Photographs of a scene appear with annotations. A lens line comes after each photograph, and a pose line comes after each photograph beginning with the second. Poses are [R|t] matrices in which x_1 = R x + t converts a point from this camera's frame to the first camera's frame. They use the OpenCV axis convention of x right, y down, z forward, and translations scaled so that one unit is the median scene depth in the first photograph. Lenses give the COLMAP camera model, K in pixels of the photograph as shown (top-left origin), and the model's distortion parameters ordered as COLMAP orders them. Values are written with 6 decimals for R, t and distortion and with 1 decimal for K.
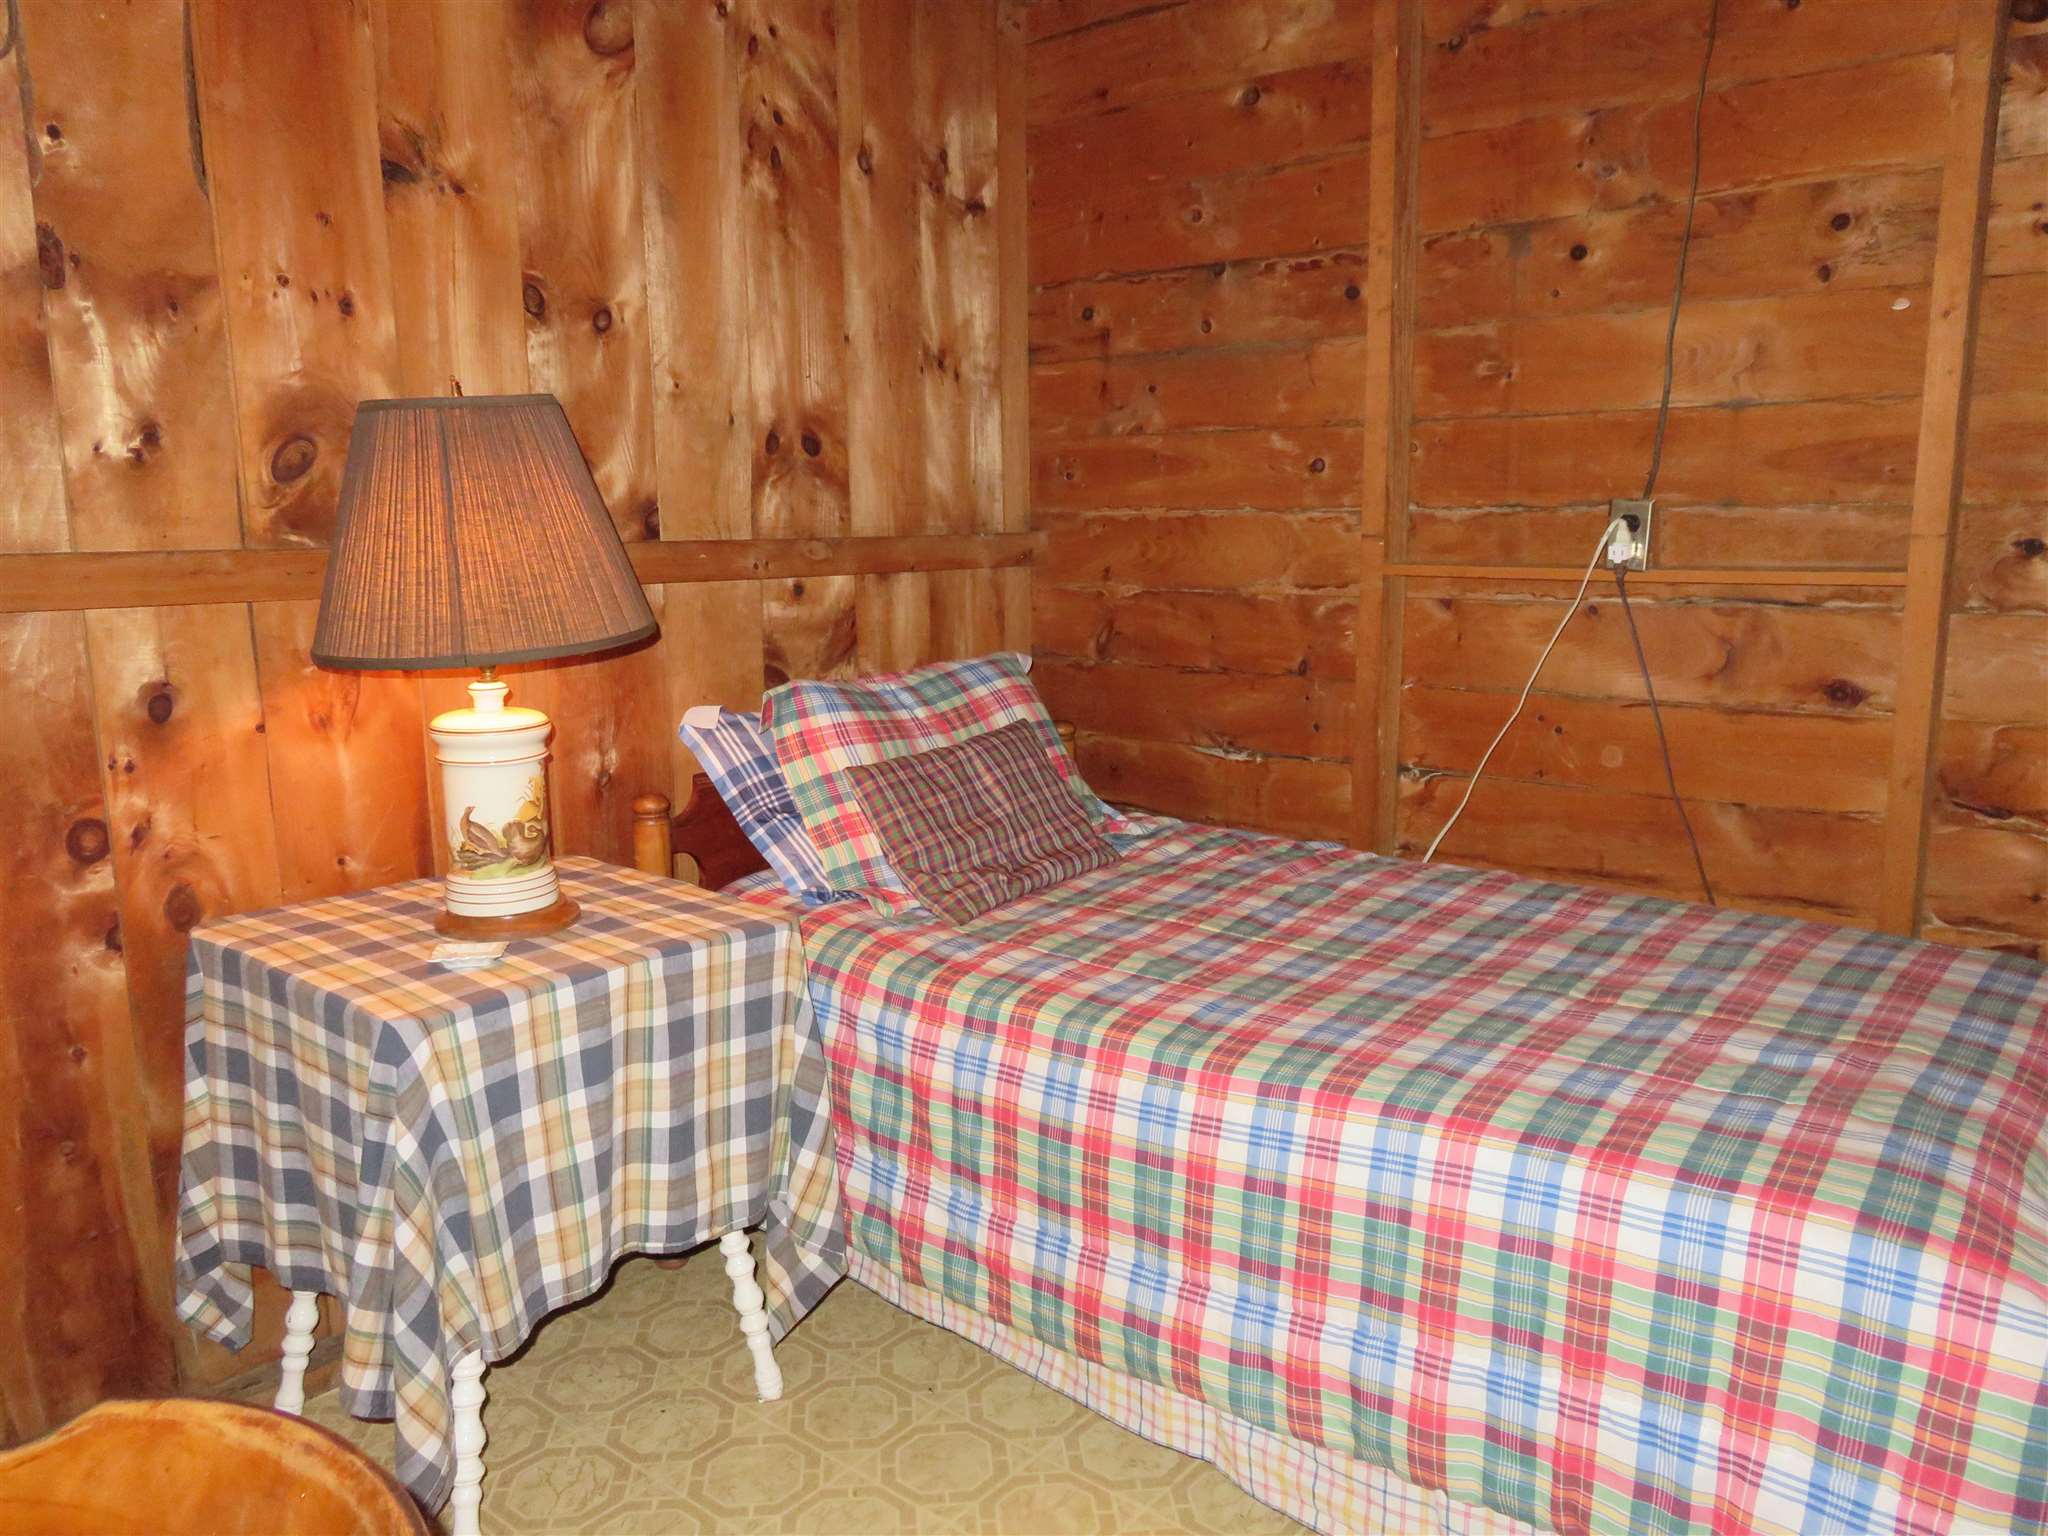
lens RADIAL K [[1530.4, 0, 999.2], [0, 1530.4, 765.1], [0, 0, 1]] dist [-0.004417, -0.002919]
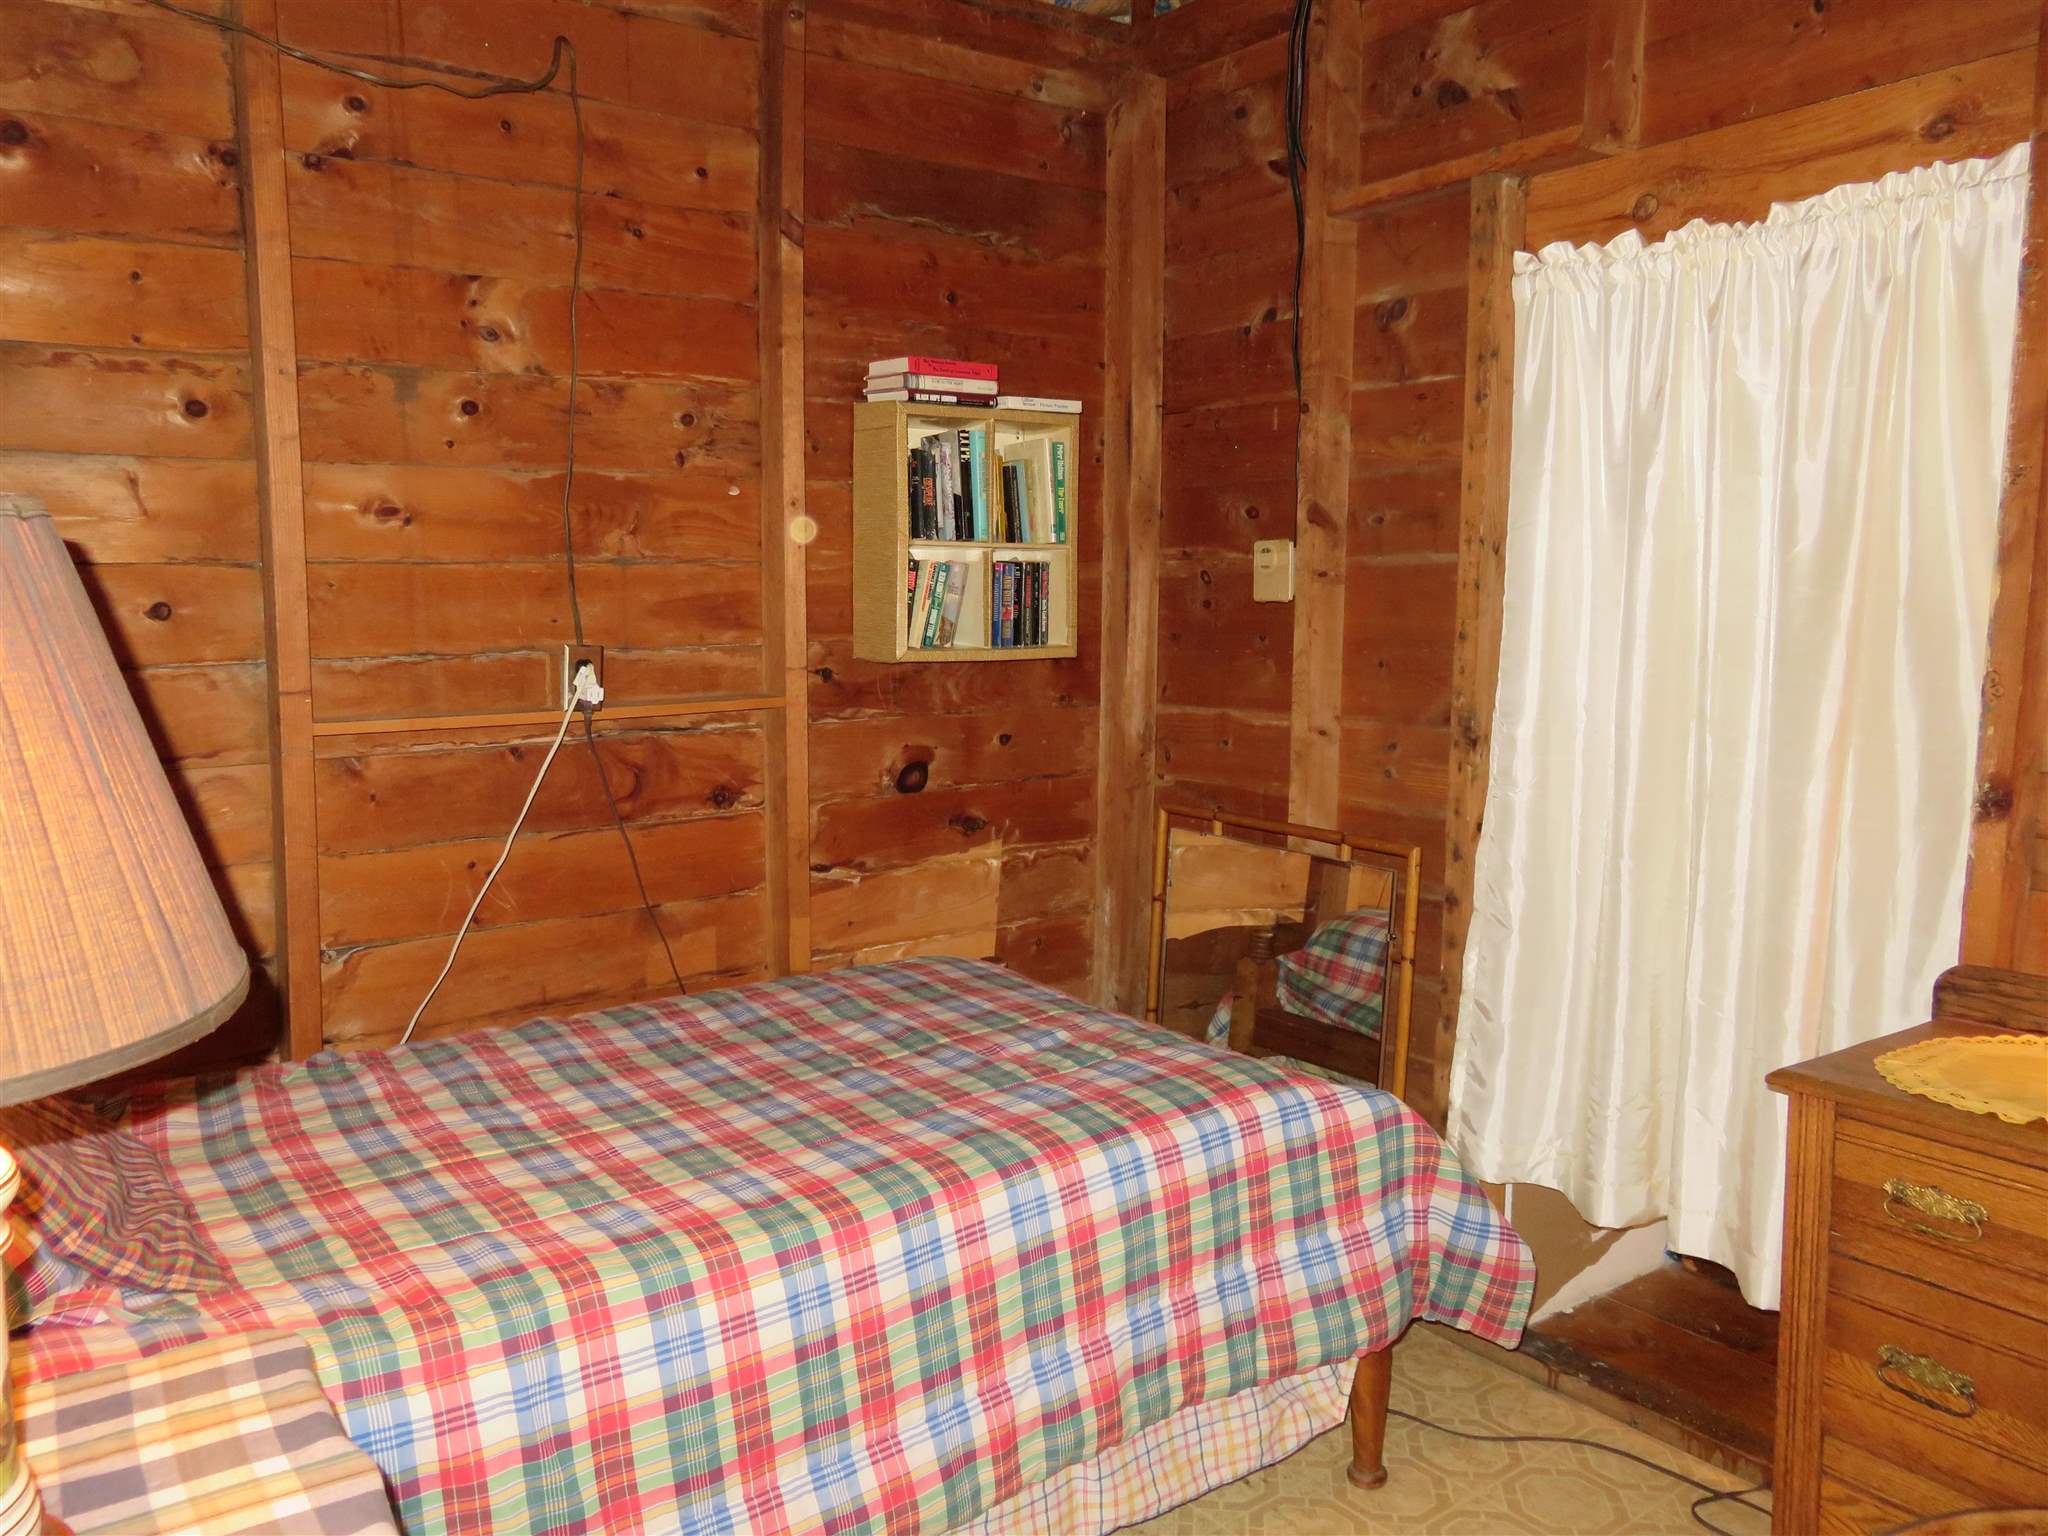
lens RADIAL K [[1528.6, 0, 1029.6], [0, 1528.6, 772.5], [0, 0, 1]] dist [-0.007982, 0.000502]
pose [[0.215417, -0.100963, 0.971289, -0.612734], [0.175793, 0.982401, 0.063130, -0.104208], [-0.960569, 0.157146, 0.229374, 0.490983]]
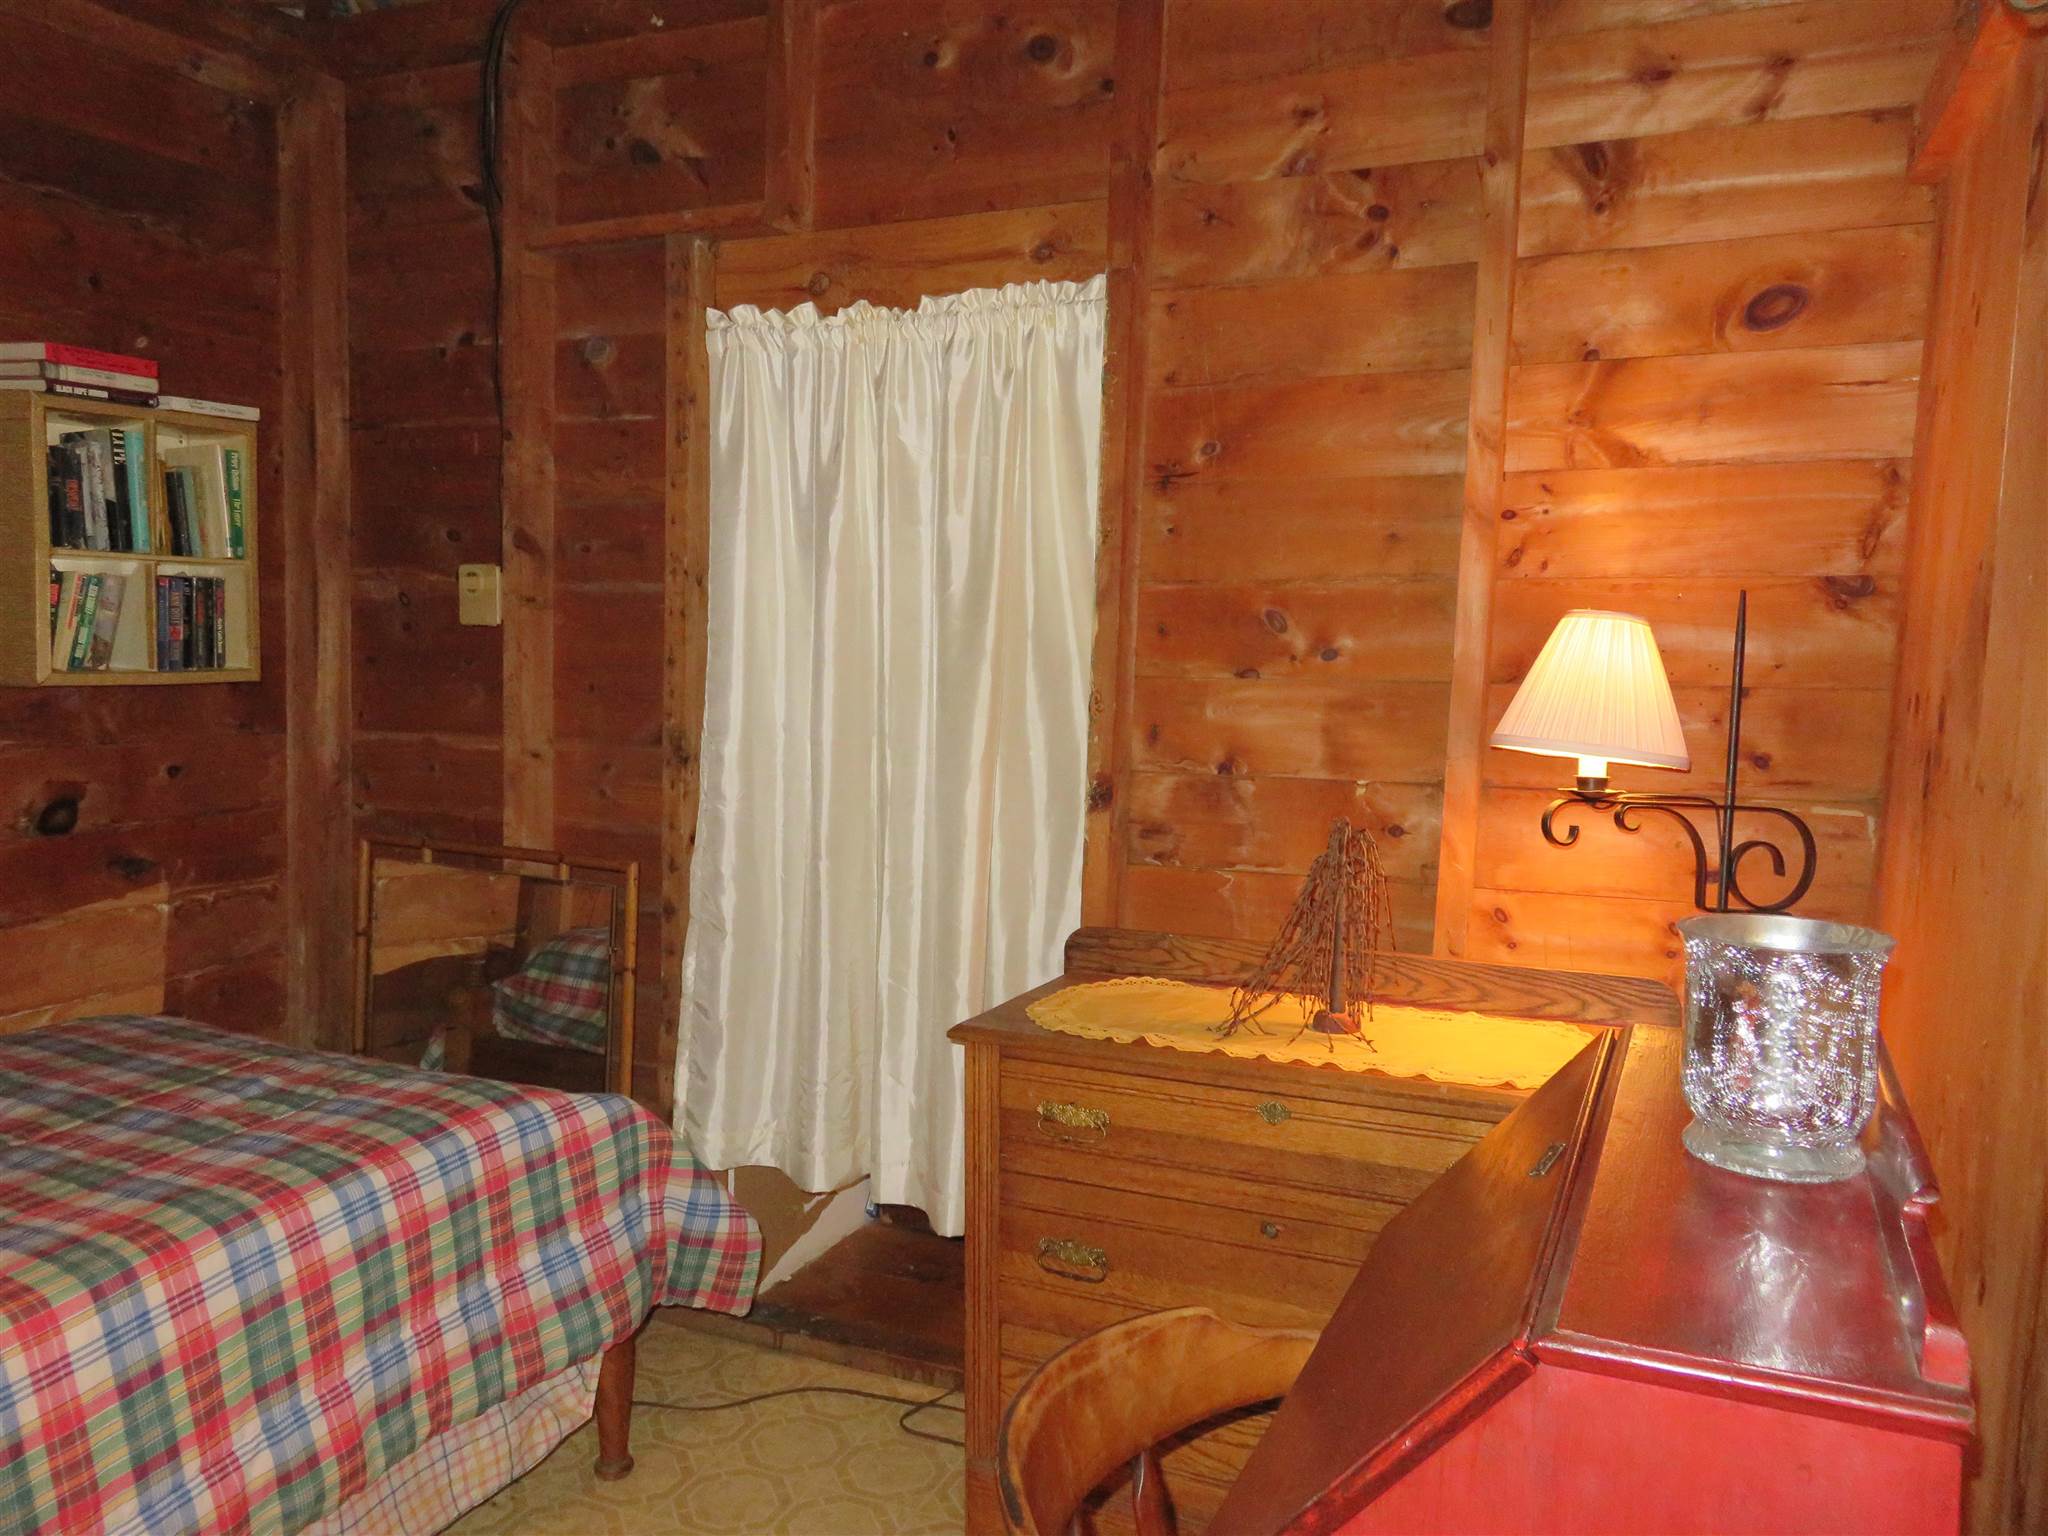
lens RADIAL K [[1528.6, 0, 1029.6], [0, 1528.6, 772.5], [0, 0, 1]] dist [-0.007982, 0.000502]
pose [[-0.299894, -0.082853, 0.950368, -0.674928], [0.157757, 0.978198, 0.135060, -0.107996], [-0.940838, 0.190431, -0.280285, 0.515802]]
